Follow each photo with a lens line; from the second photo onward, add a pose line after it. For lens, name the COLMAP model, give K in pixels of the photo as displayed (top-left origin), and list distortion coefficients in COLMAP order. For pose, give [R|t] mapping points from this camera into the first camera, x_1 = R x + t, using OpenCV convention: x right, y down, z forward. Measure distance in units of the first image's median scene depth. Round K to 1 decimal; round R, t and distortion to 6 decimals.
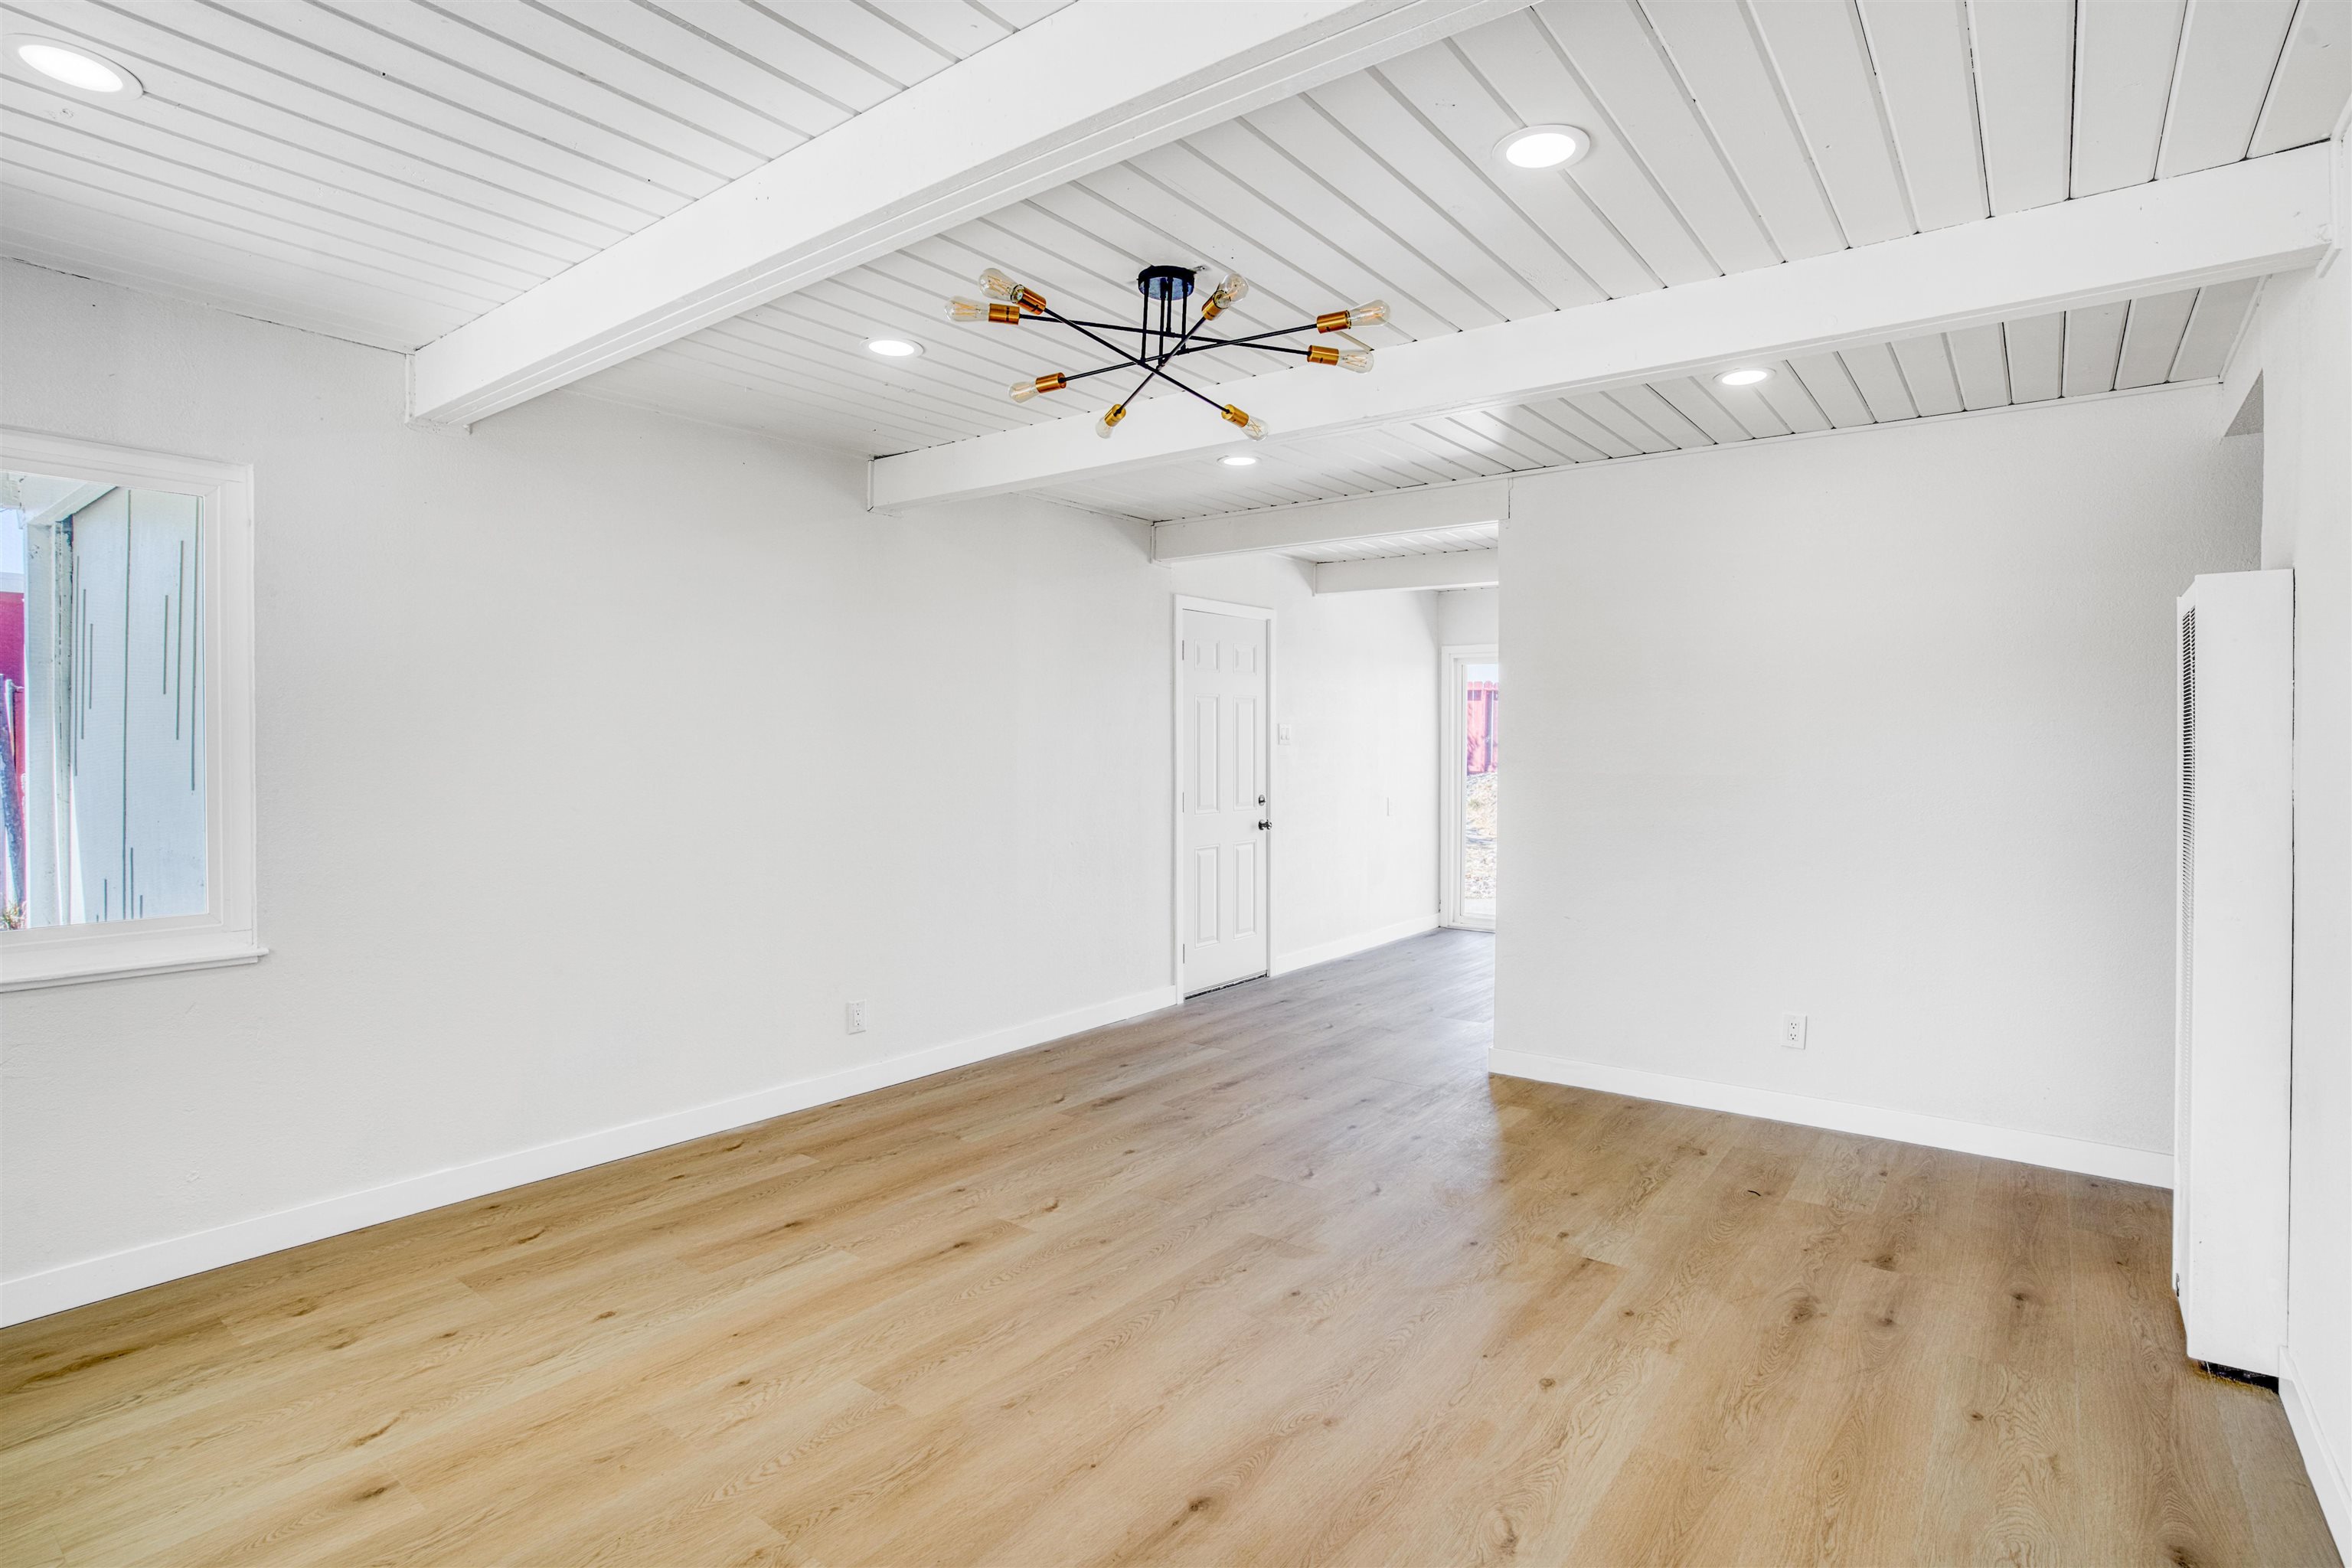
lens RADIAL K [[1189.1, 0, 1161.5], [0, 1189.1, 765.6], [0, 0, 1]] dist [-0.084722, 0.043021]
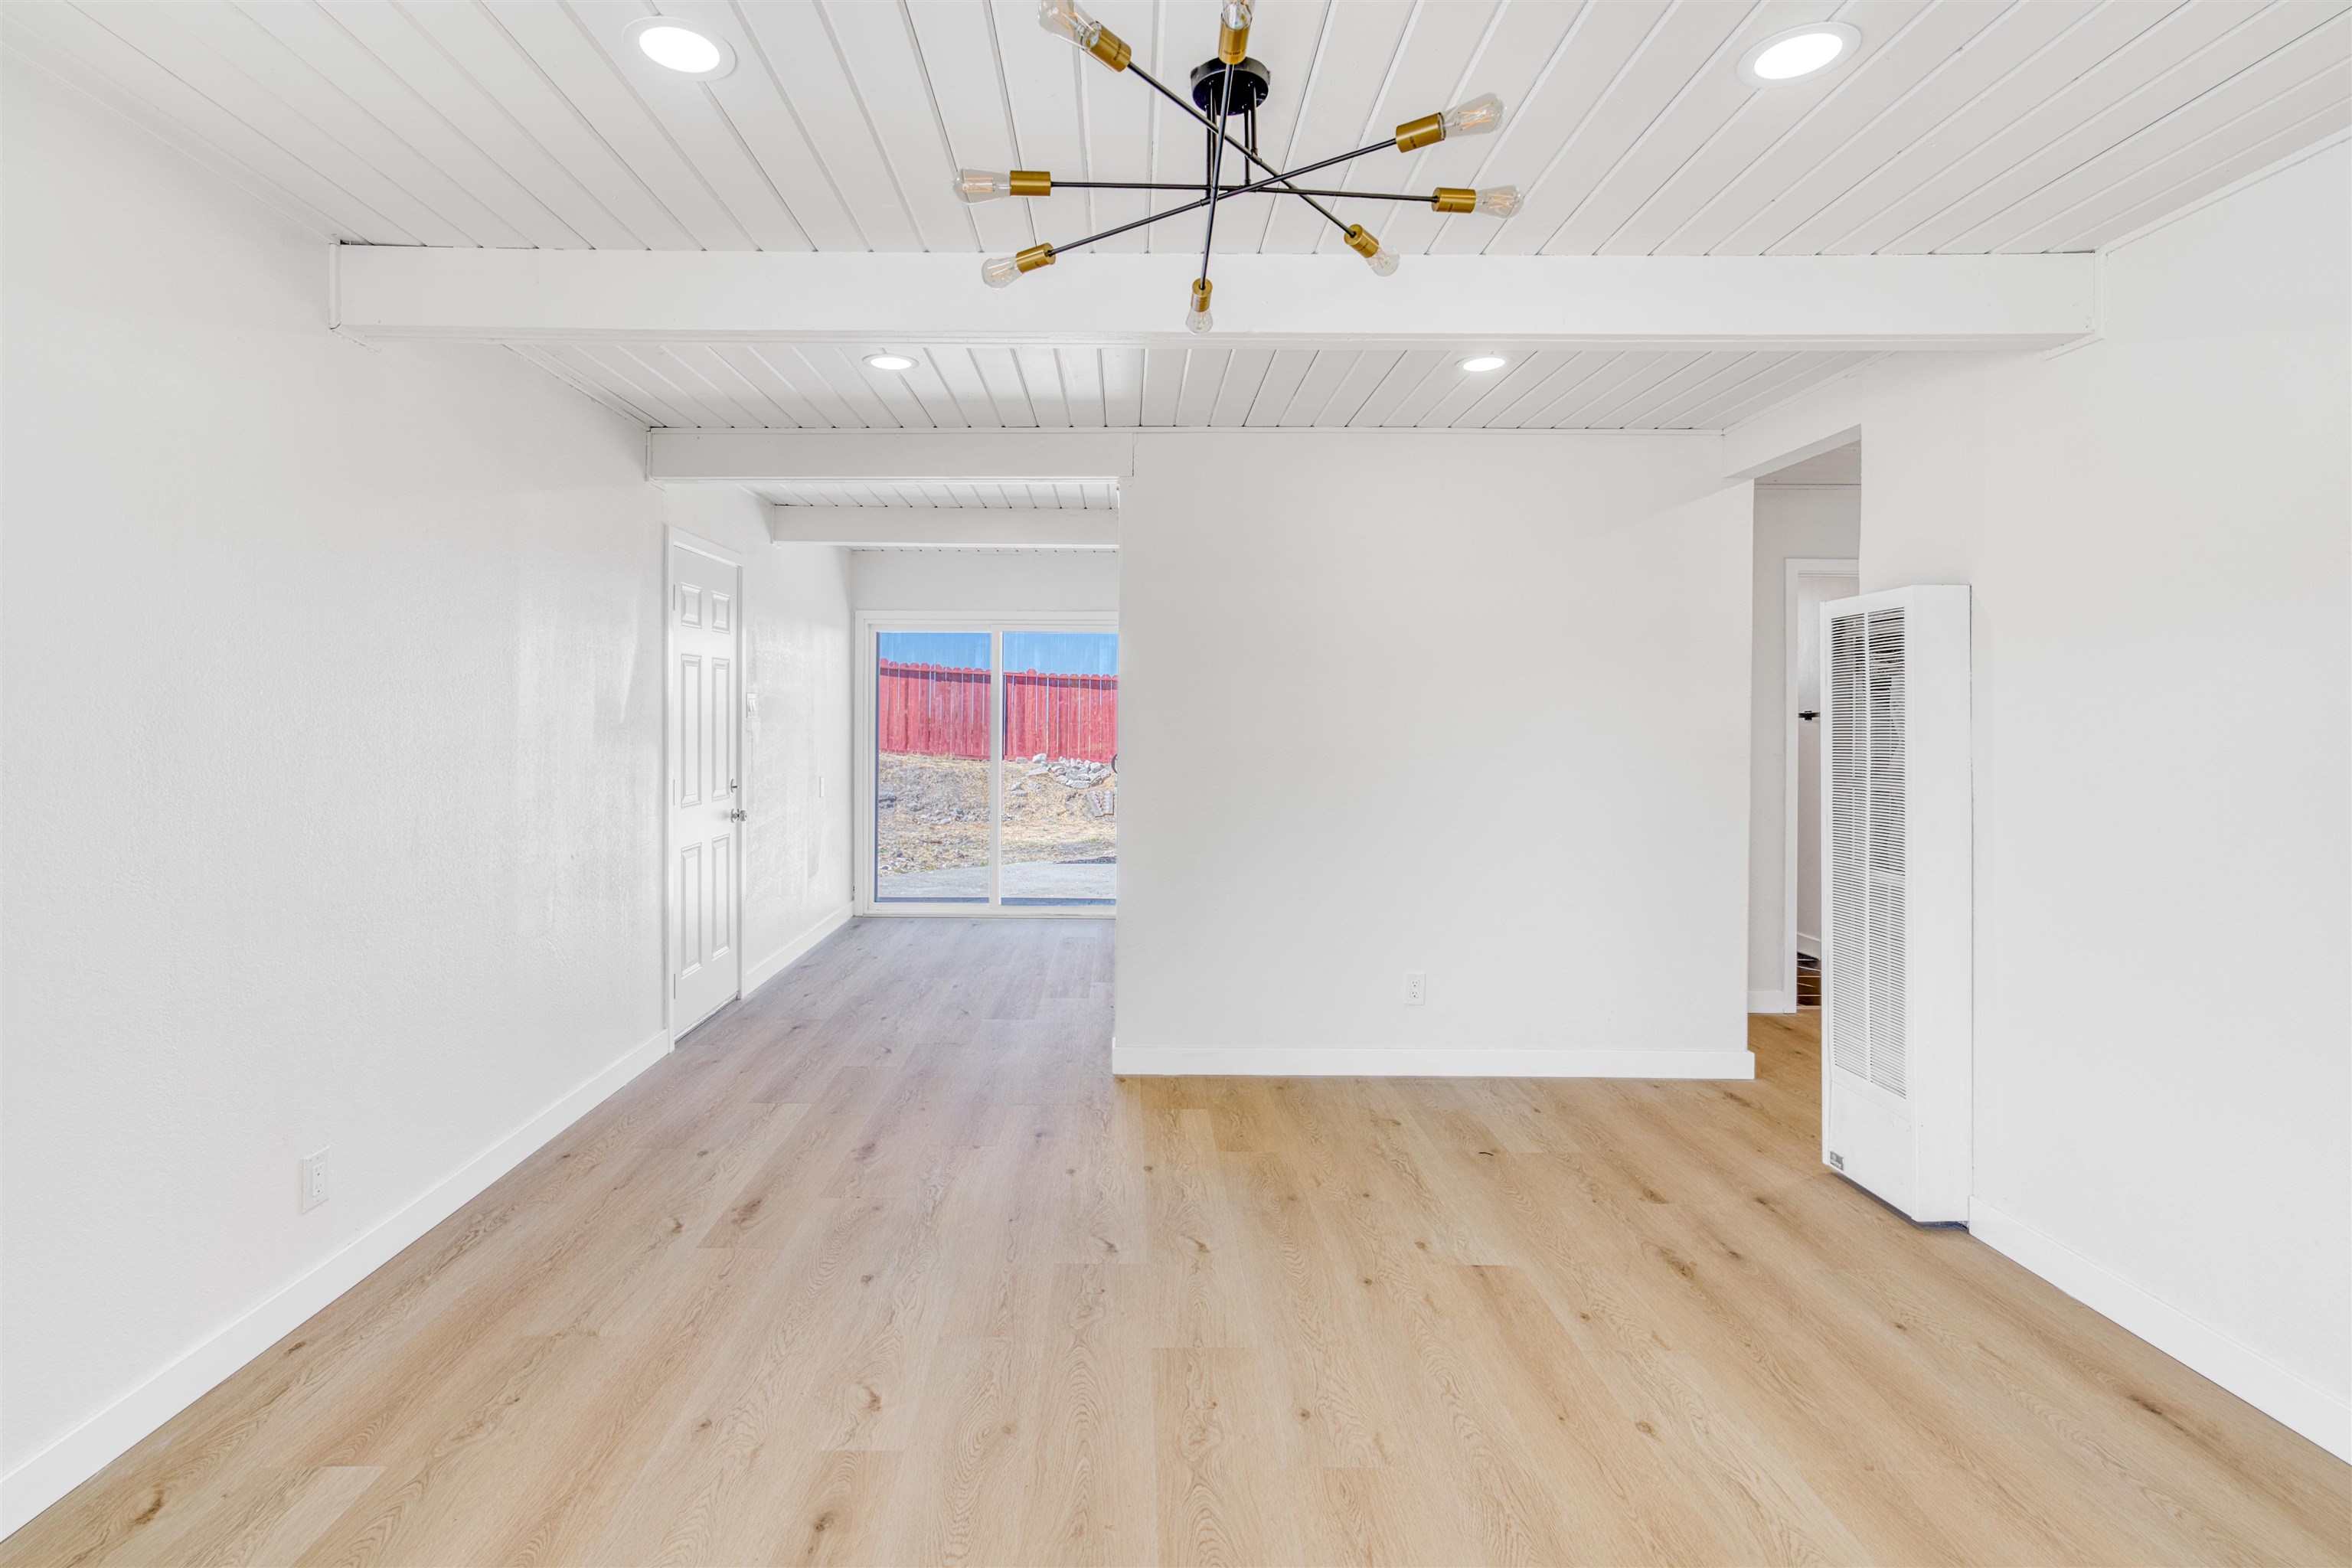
lens RADIAL K [[1176.8, 0, 1123.9], [0, 1176.8, 746.8], [0, 0, 1]] dist [-0.026827, 0.032371]
pose [[0.790293, -0.014893, 0.612548, -0.387557], [0.008303, 0.999873, 0.013599, -0.013331], [-0.612673, -0.005662, 0.790316, 0.372516]]
